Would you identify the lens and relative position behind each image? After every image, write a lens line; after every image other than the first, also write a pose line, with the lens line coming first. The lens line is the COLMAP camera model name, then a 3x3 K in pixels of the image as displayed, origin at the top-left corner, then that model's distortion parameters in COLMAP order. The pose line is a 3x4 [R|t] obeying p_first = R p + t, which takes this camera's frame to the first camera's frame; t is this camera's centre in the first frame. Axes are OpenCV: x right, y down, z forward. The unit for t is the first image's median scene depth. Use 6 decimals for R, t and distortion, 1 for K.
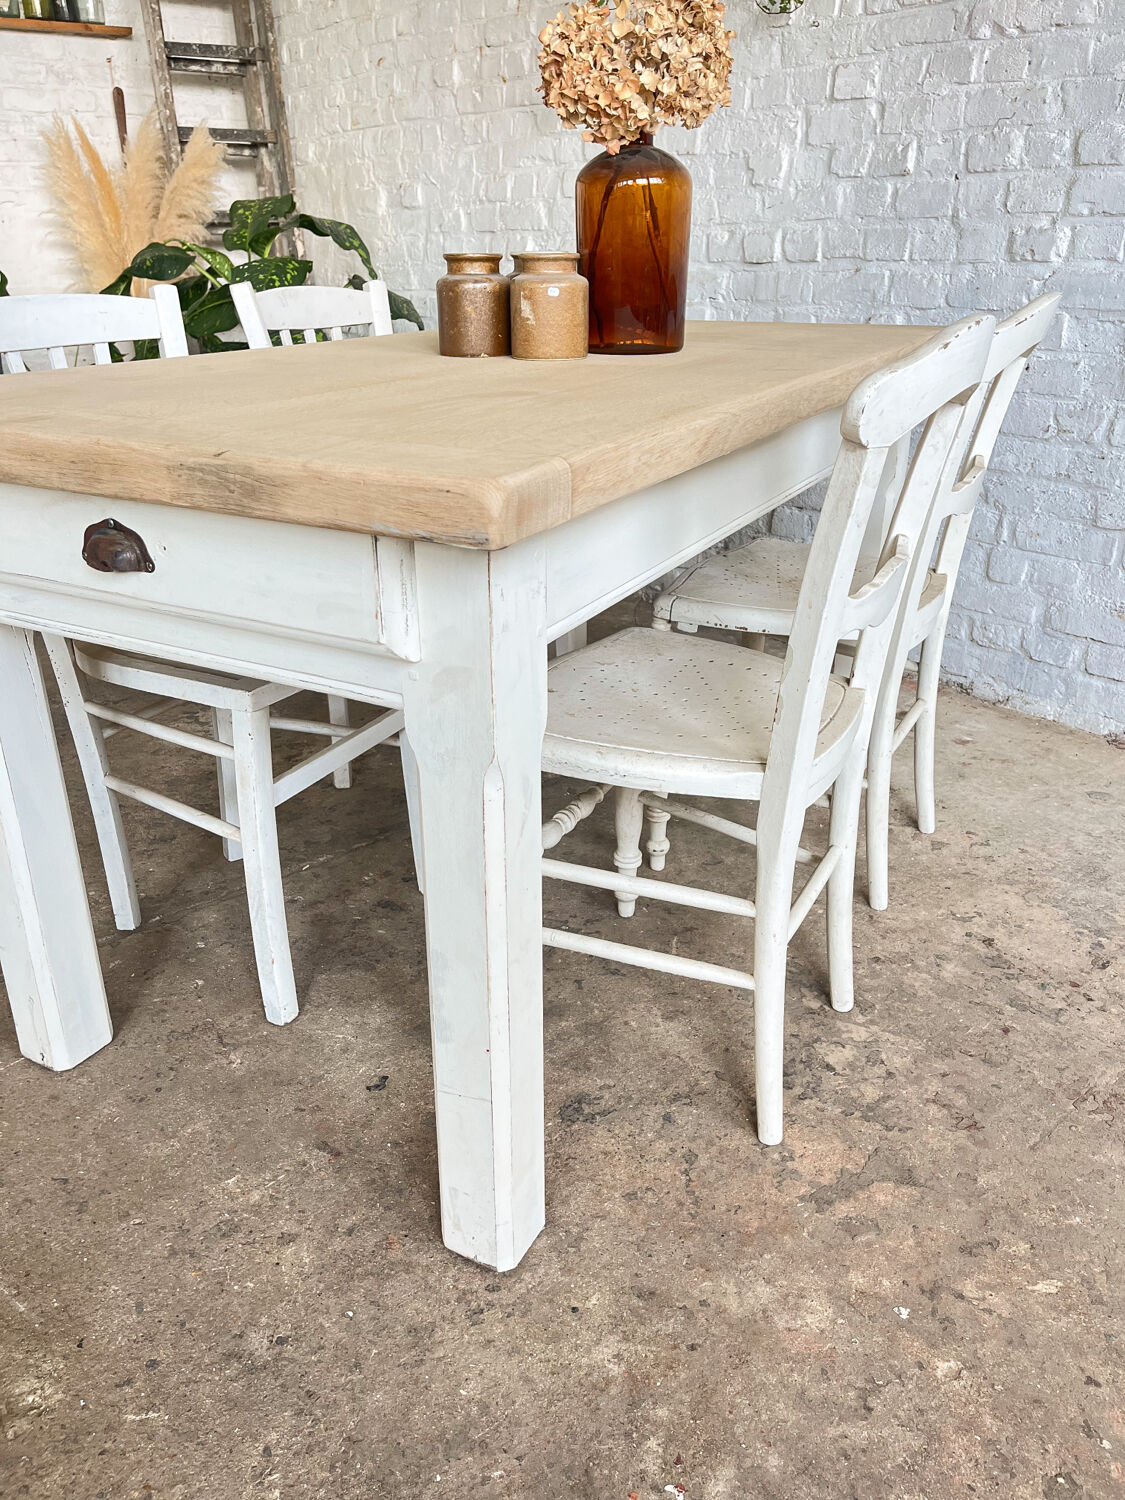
lens RADIAL K [[1138.0, 0, 562.3], [0, 1138.0, 740.9], [0, 0, 1]] dist [0.071768, -0.095907]
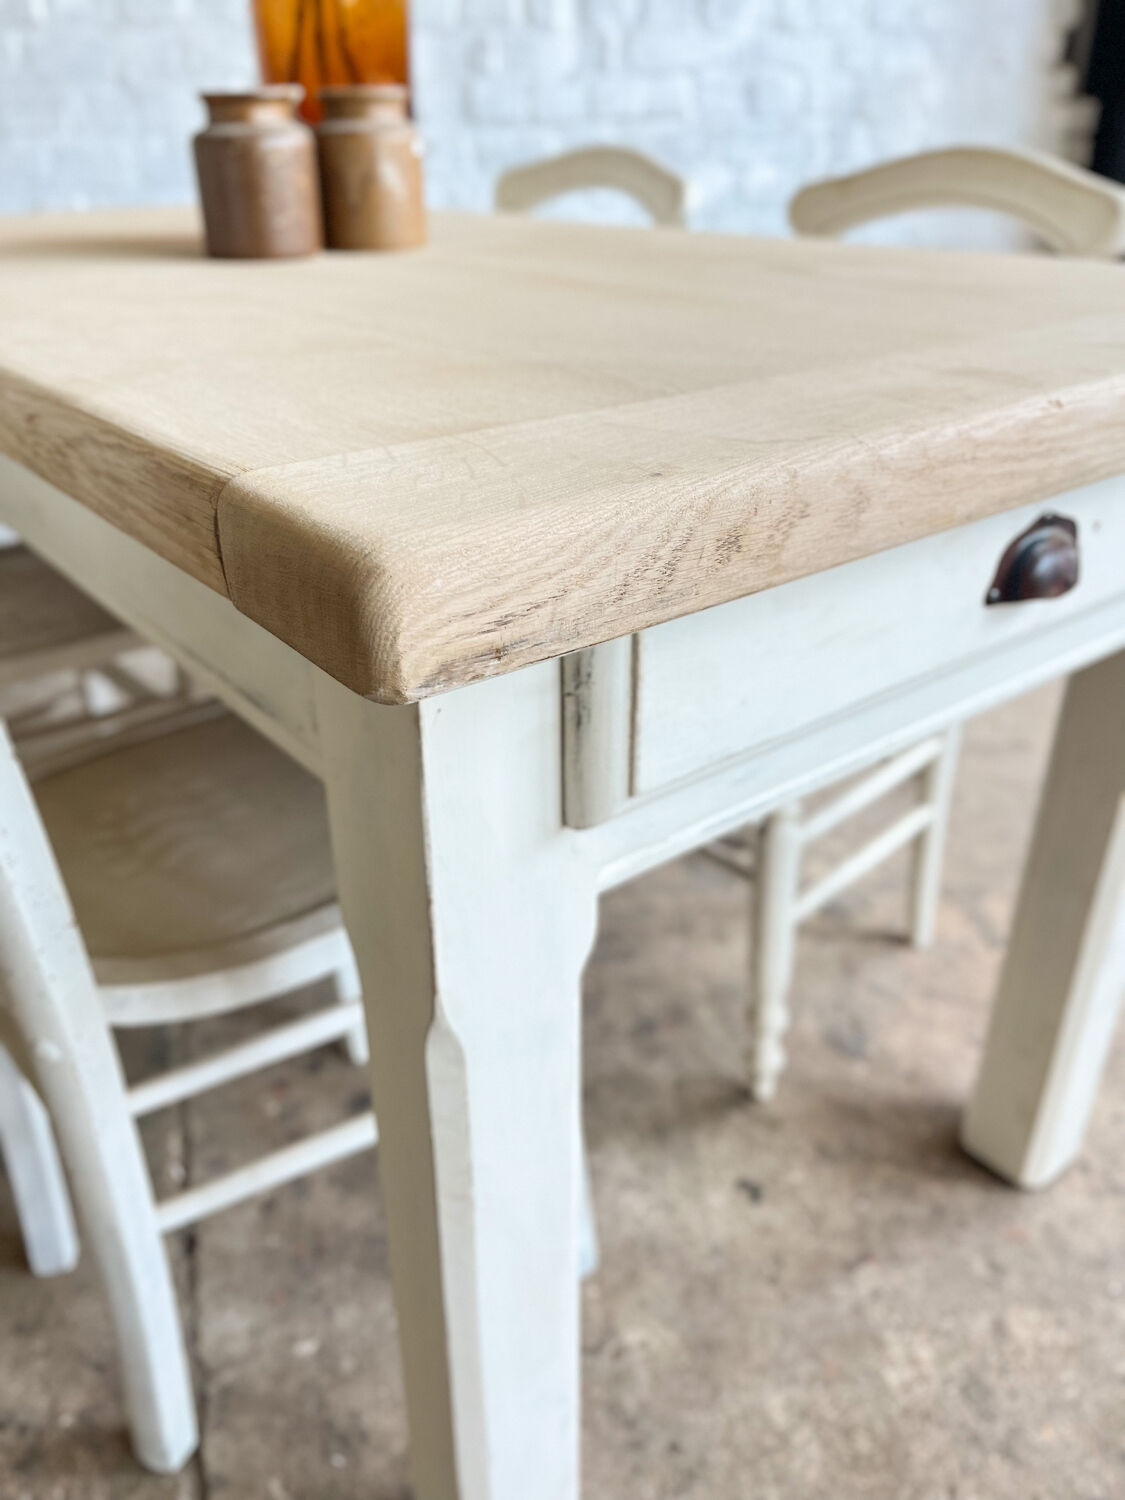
lens RADIAL K [[1138.0, 0, 562.2], [0, 1138.0, 764.5], [0, 0, 1]] dist [0.071768, -0.095907]
pose [[0.395217, -0.444167, 0.804065, -0.427708], [0.373467, 0.877412, 0.301116, -0.146277], [-0.839241, 0.181286, 0.512649, 0.386013]]
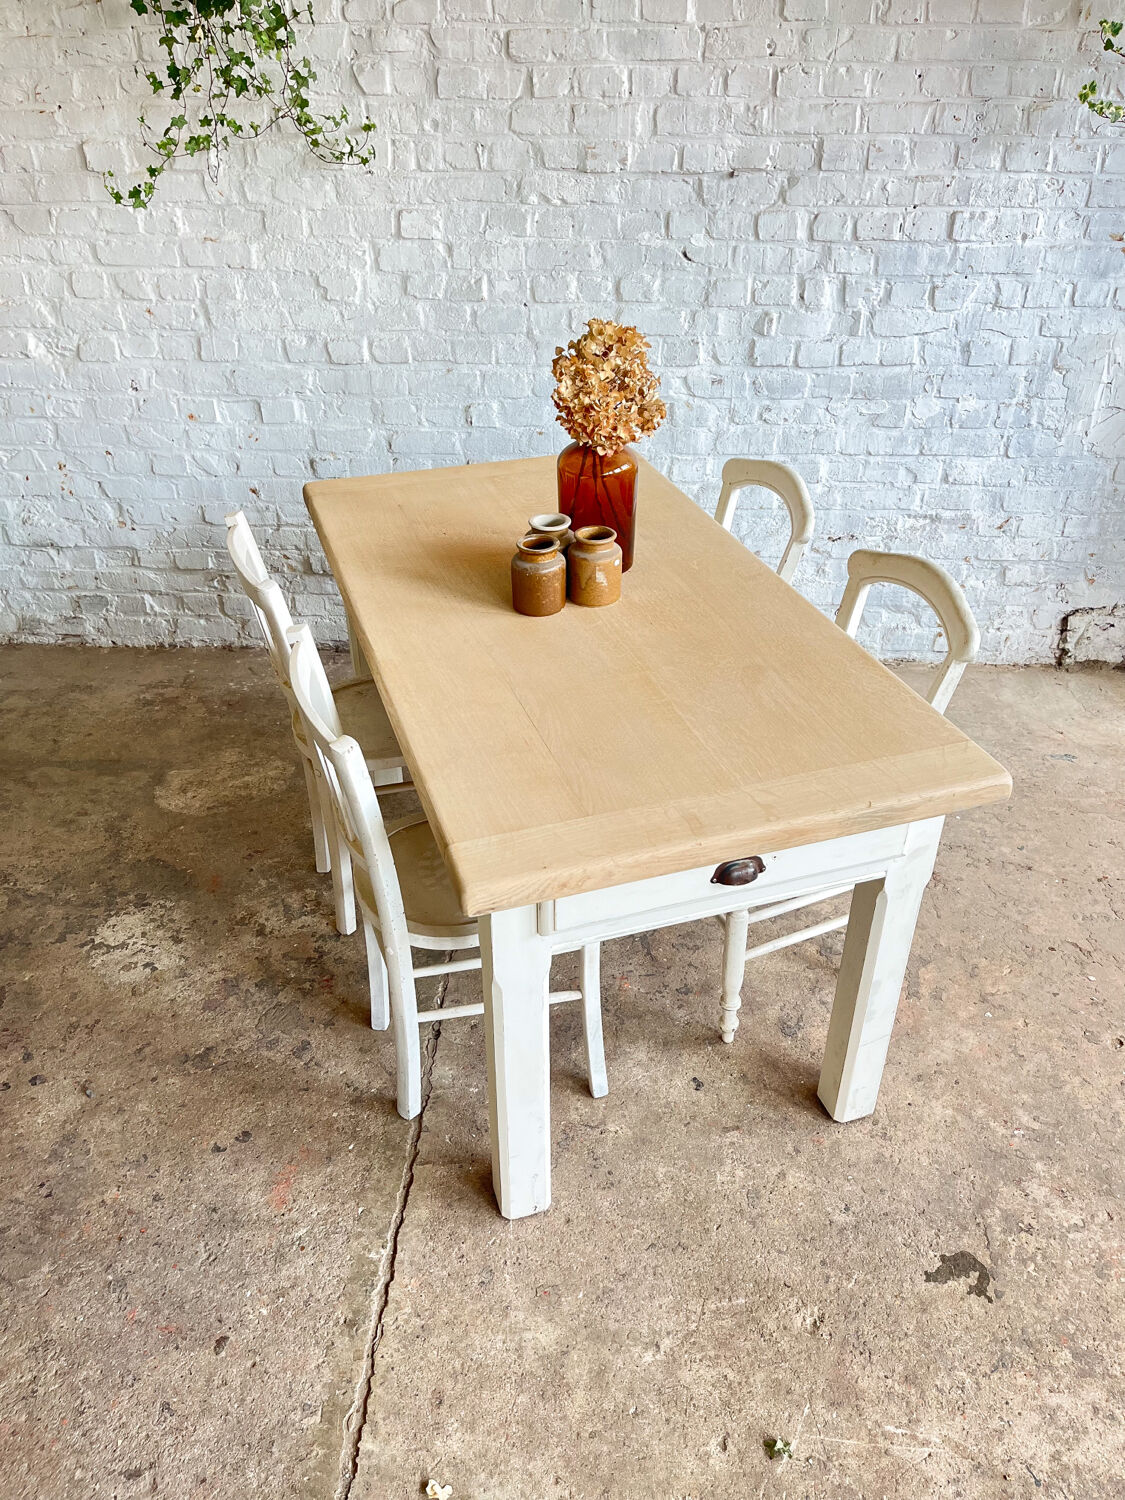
lens RADIAL K [[1138.0, 0, 574.6], [0, 1138.0, 752.1], [0, 0, 1]] dist [0.071768, -0.095907]
pose [[0.682023, -0.398380, 0.613301, -0.628143], [0.288994, 0.917167, 0.274385, -0.354794], [-0.671809, -0.009897, 0.740659, -0.026554]]
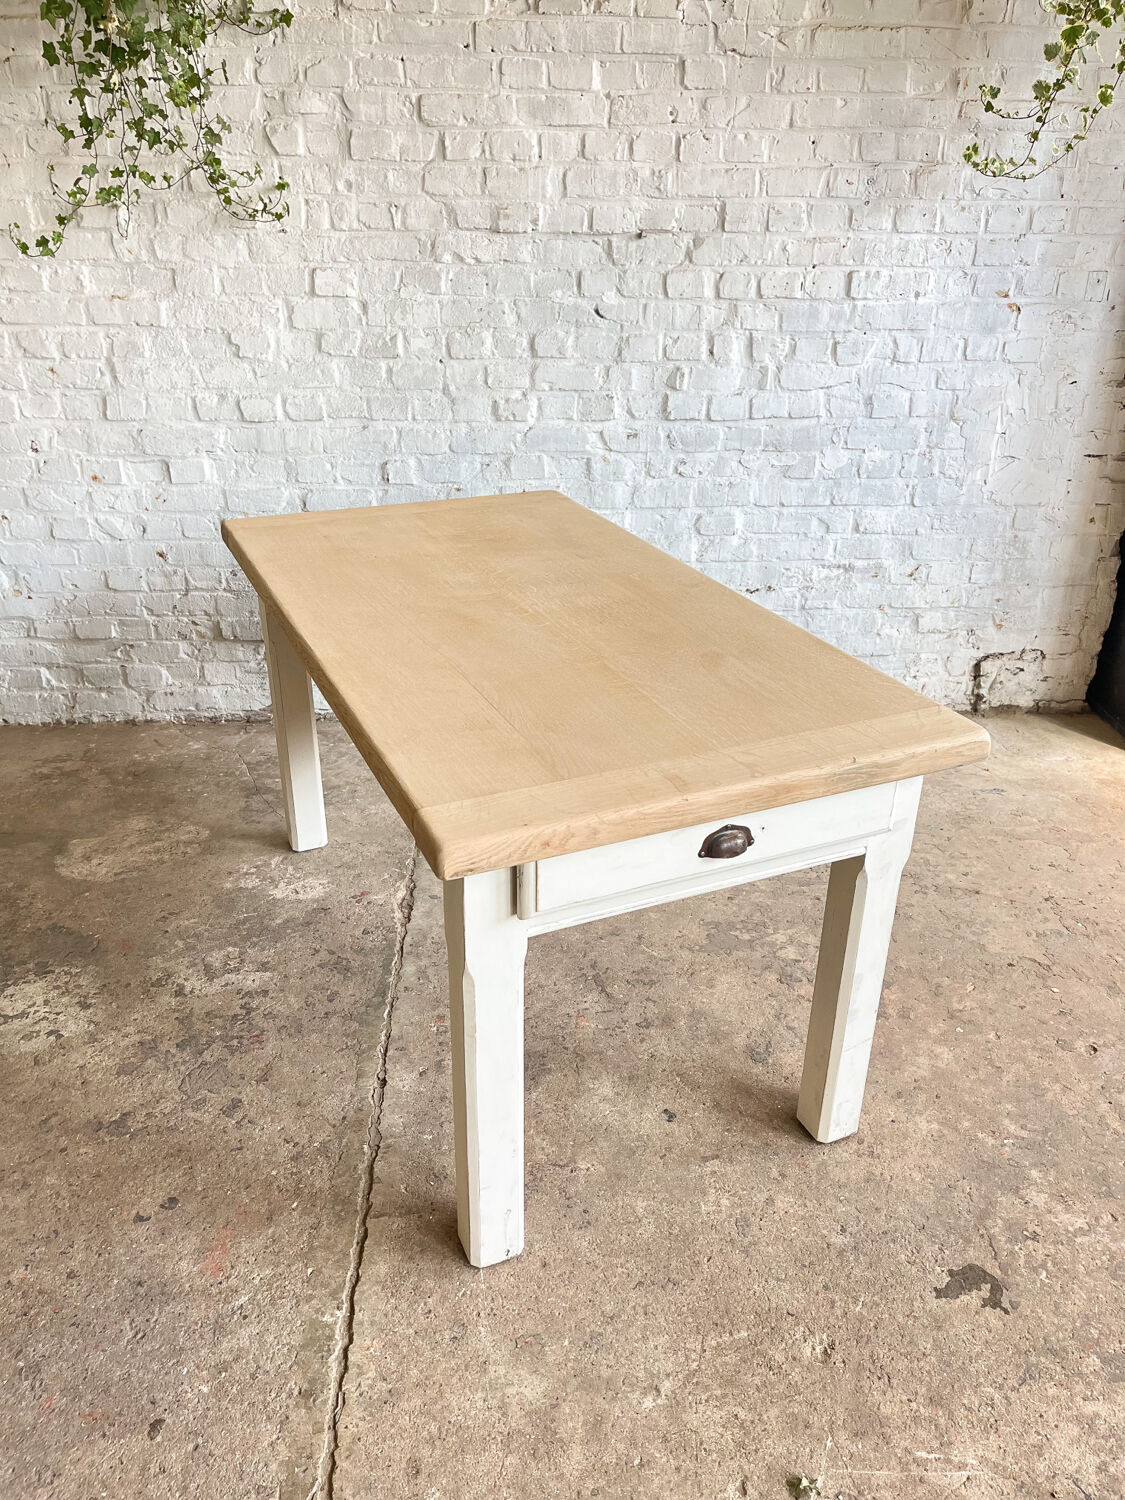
lens RADIAL K [[1138.0, 0, 569.0], [0, 1138.0, 753.5], [0, 0, 1]] dist [0.071768, -0.095907]
pose [[0.607269, -0.344887, 0.715736, -0.668727], [0.304380, 0.933126, 0.191387, -0.267247], [-0.733878, 0.101633, 0.671635, 0.039132]]
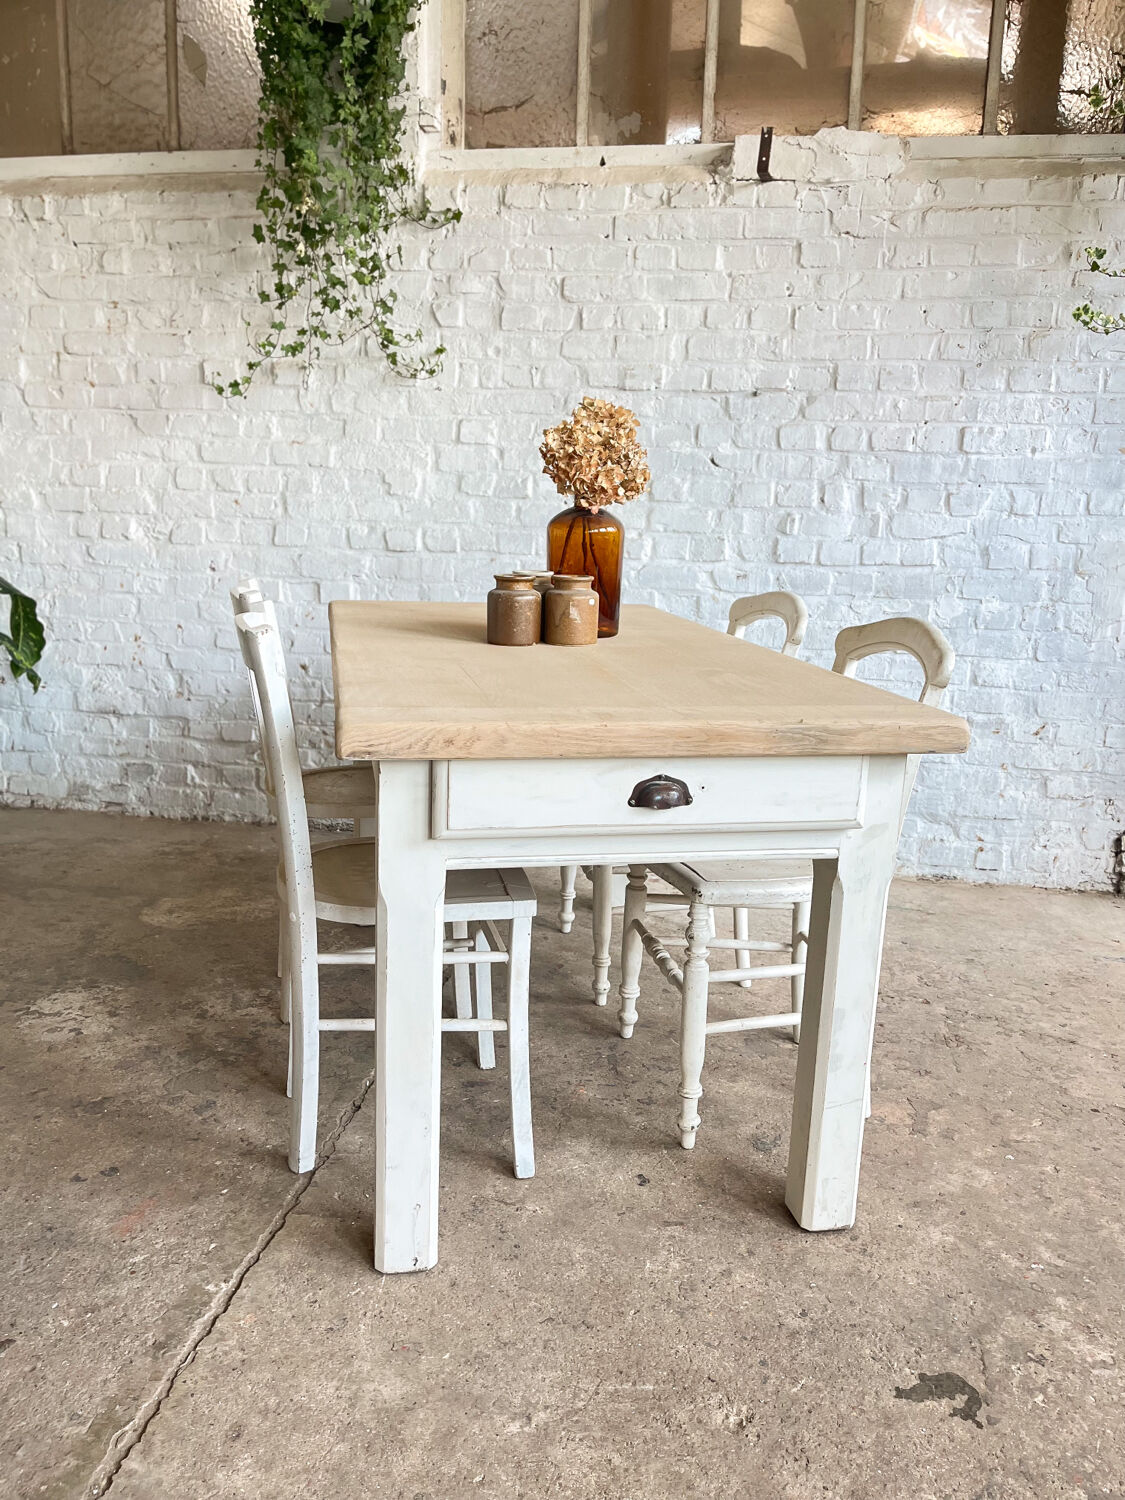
lens RADIAL K [[1138.0, 0, 555.7], [0, 1138.0, 748.4], [0, 0, 1]] dist [0.071768, -0.095907]
pose [[0.769097, -0.111894, 0.629261, -0.601775], [0.223559, 0.969459, -0.100851, -0.042302], [-0.598758, 0.218241, 0.770623, -0.038739]]
